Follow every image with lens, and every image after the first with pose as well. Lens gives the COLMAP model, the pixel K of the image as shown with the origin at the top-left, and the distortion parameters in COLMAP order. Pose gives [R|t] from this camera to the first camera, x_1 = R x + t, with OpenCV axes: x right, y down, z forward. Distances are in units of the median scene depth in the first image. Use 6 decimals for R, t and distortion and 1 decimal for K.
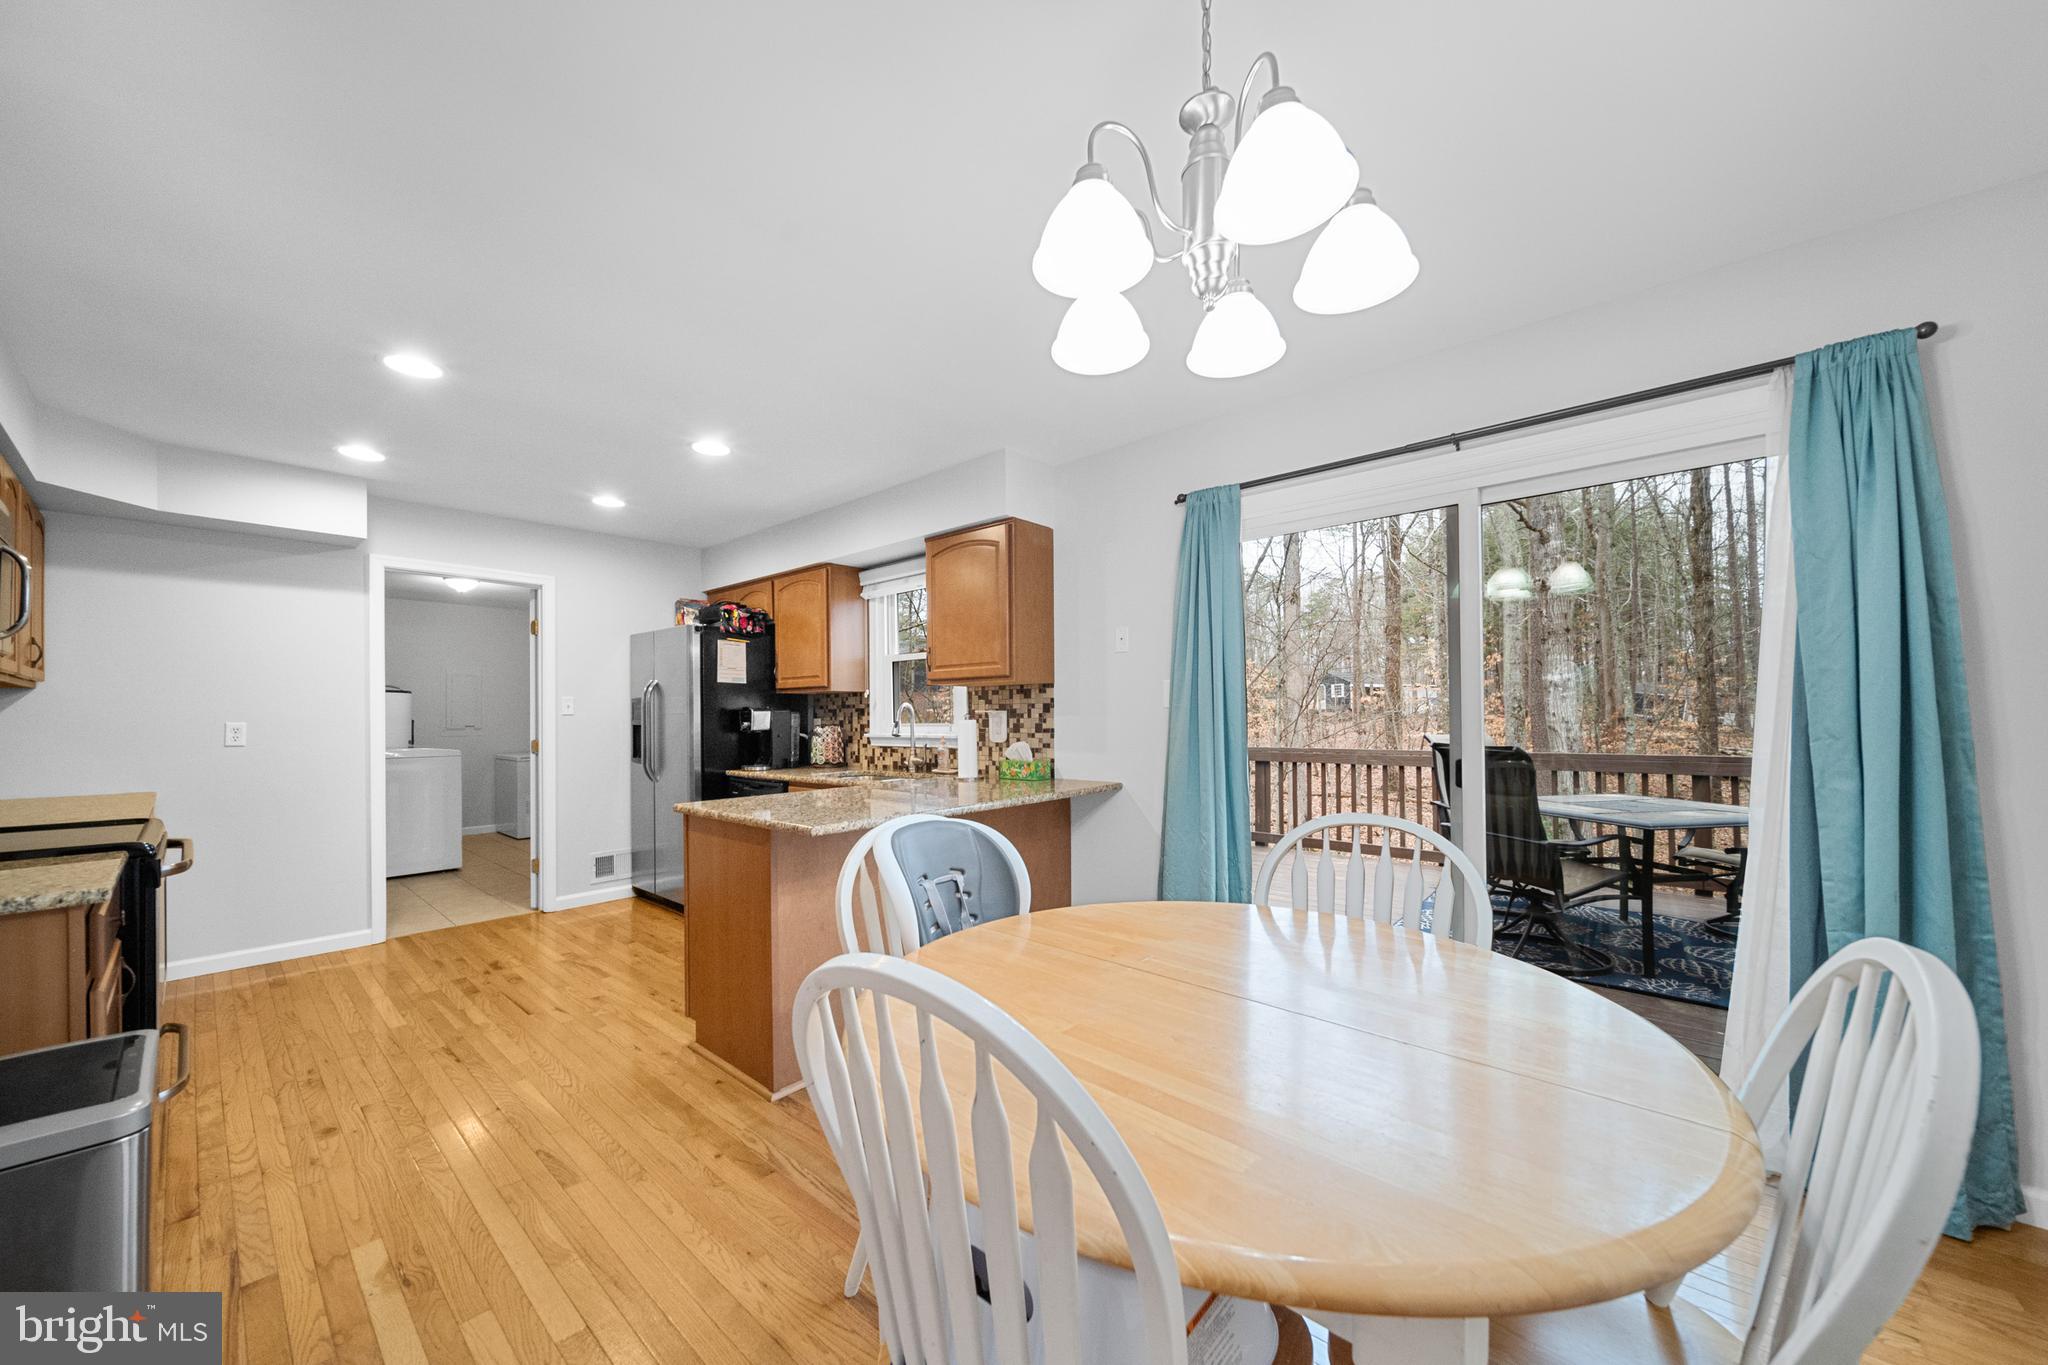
lens RADIAL K [[730.2, 0, 1010.9], [0, 730.2, 711.2], [0, 0, 1]] dist [-0.001160, -0.001478]
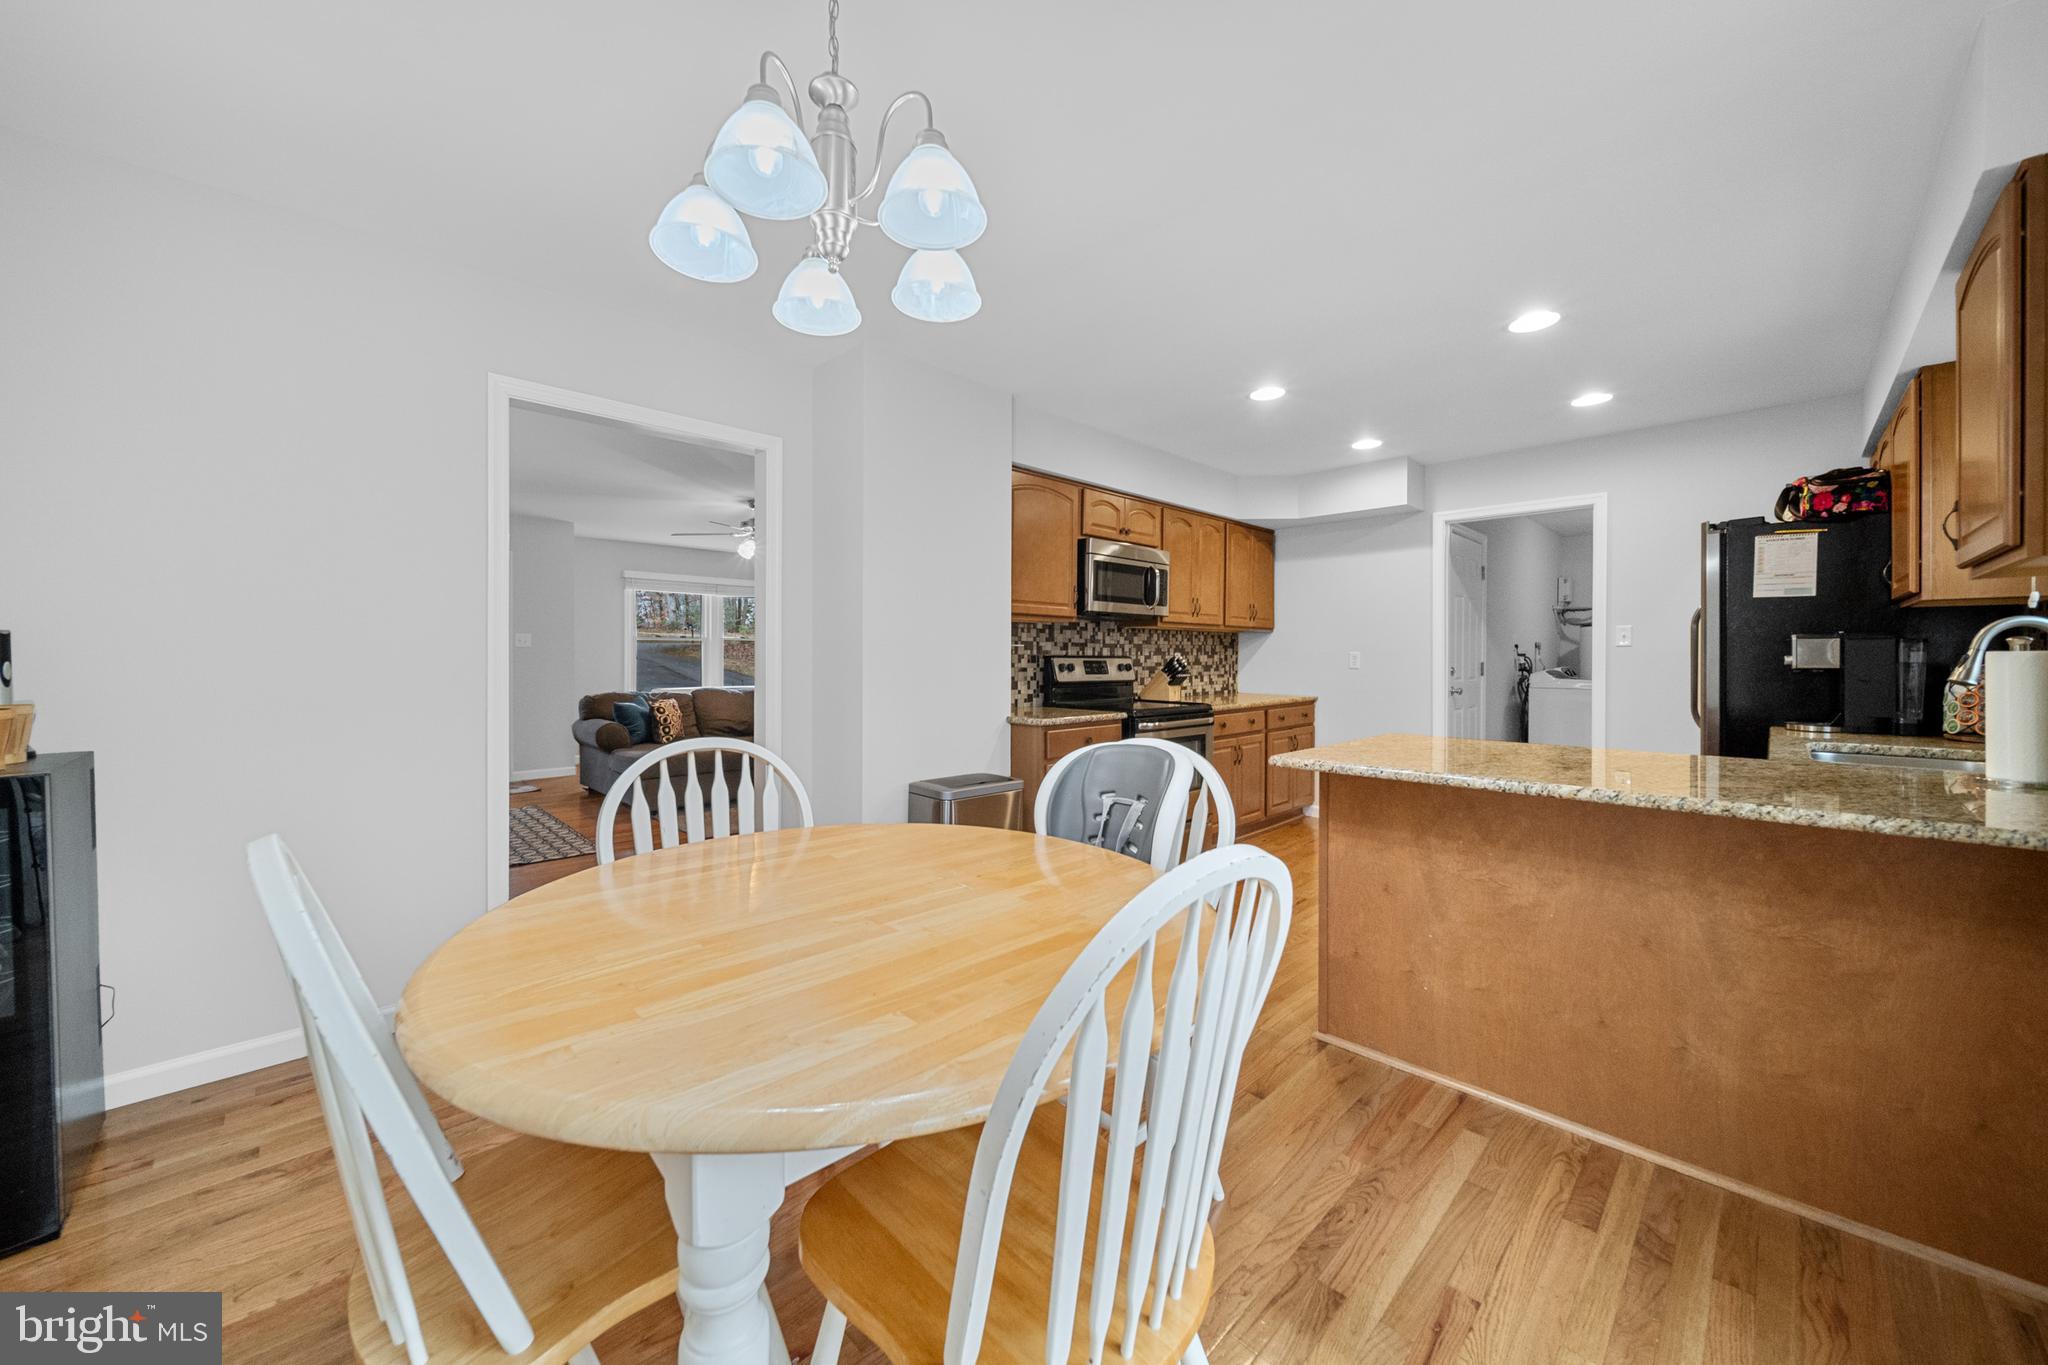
lens RADIAL K [[730.2, 0, 1003.6], [0, 730.2, 656.5], [0, 0, 1]] dist [-0.001160, -0.001478]
pose [[-0.079633, 0.008619, -0.996787, 0.348027], [0.004305, 0.999956, 0.008302, 0.007665], [0.996815, -0.003630, -0.079666, 0.342306]]
